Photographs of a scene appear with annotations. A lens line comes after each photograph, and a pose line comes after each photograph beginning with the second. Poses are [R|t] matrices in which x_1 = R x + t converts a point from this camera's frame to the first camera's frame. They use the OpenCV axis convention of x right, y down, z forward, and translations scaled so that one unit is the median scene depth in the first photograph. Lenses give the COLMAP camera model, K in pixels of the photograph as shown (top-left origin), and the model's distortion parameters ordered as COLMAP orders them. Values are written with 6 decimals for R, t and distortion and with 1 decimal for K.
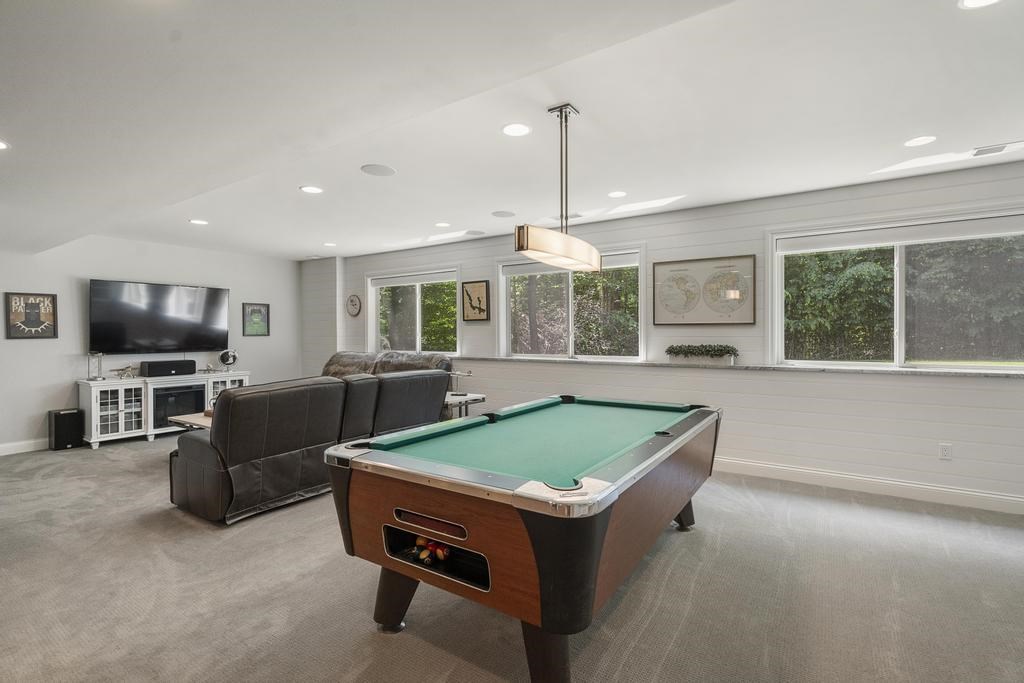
lens RADIAL K [[471.6, 0, 510.7], [0, 471.6, 333.5], [0, 0, 1]] dist [0.000057, -0.000038]
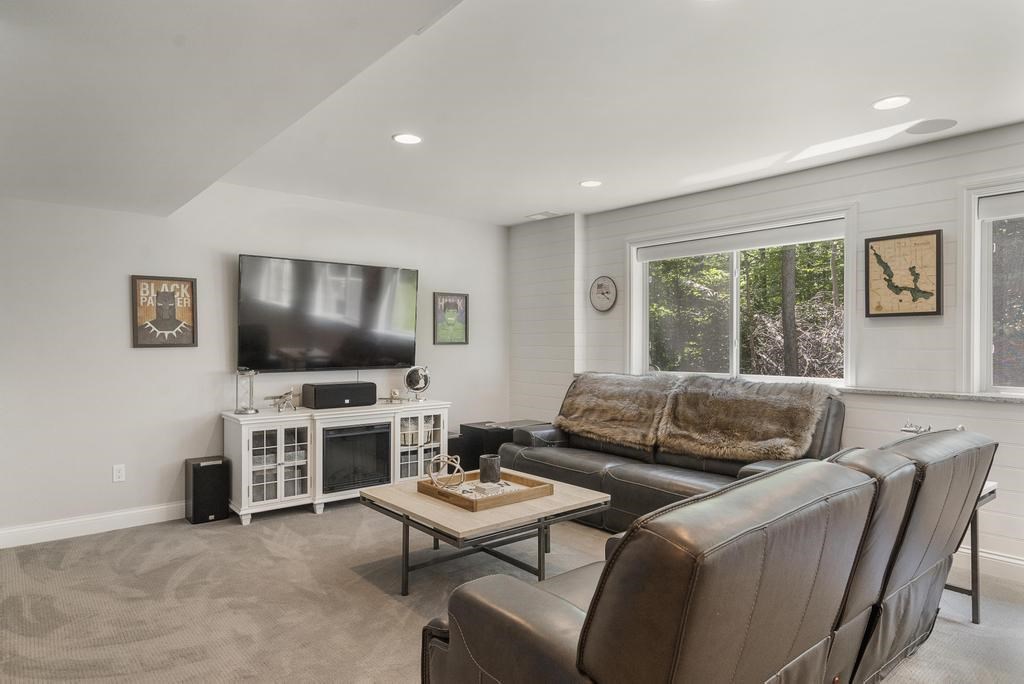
lens RADIAL K [[604.3, 0, 512.0], [0, 604.3, 342.0], [0, 0, 1]] dist [-0.000747, -0.000159]
pose [[0.961885, 0.004301, -0.273419, -0.290988], [-0.004194, 0.999991, 0.000977, 0.000861], [0.273421, 0.000207, 0.961894, 0.293116]]
